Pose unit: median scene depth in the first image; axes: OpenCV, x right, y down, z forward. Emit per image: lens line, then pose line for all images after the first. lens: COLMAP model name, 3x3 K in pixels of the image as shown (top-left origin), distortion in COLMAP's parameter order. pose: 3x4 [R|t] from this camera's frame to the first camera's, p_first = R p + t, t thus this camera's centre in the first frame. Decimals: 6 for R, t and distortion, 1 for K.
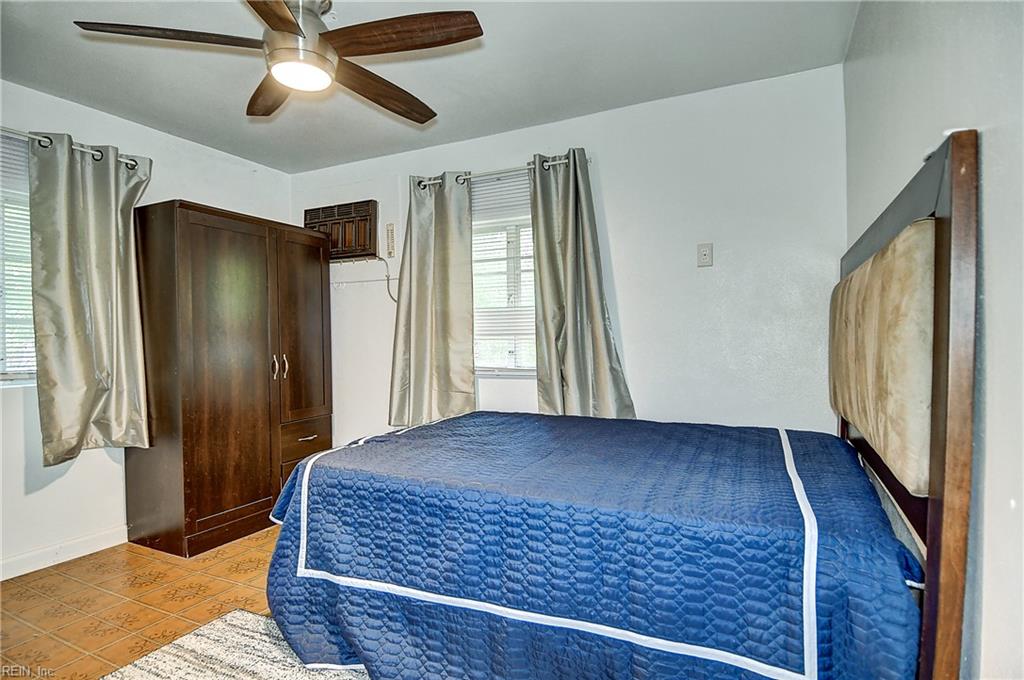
lens RADIAL K [[533.8, 0, 513.0], [0, 533.8, 341.5], [0, 0, 1]] dist [0.002031, -0.021115]
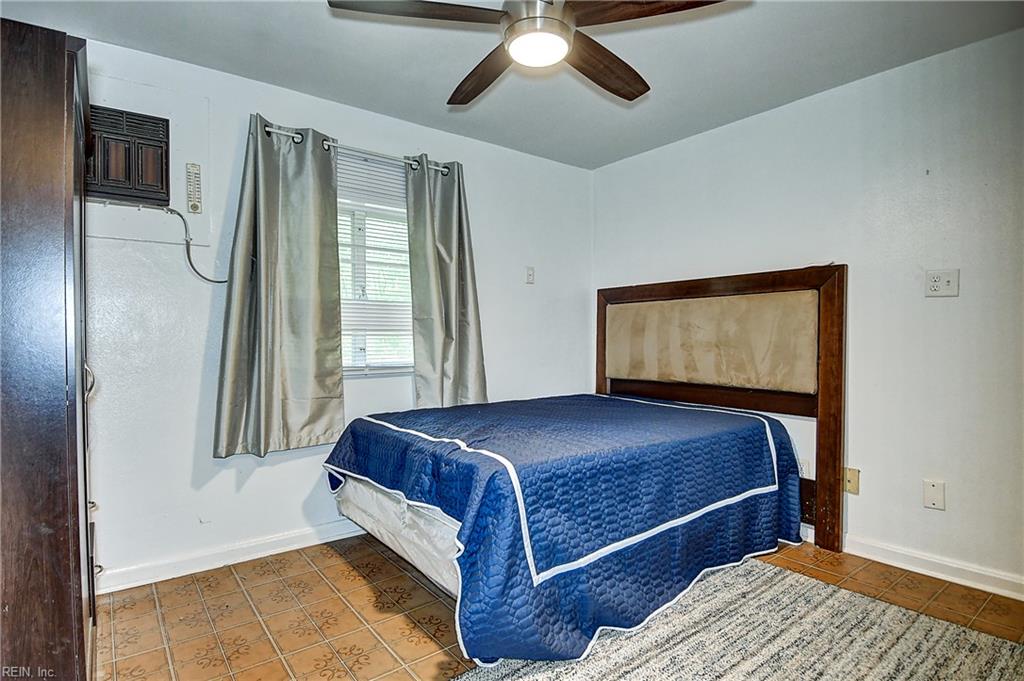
lens RADIAL K [[533.8, 0, 513.0], [0, 533.8, 342.0], [0, 0, 1]] dist [0.002031, -0.021115]
pose [[0.451204, 0.007376, 0.892390, -1.232836], [-0.000940, 0.999969, -0.007790, 0.025822], [-0.892420, 0.002676, 0.451197, 0.610865]]
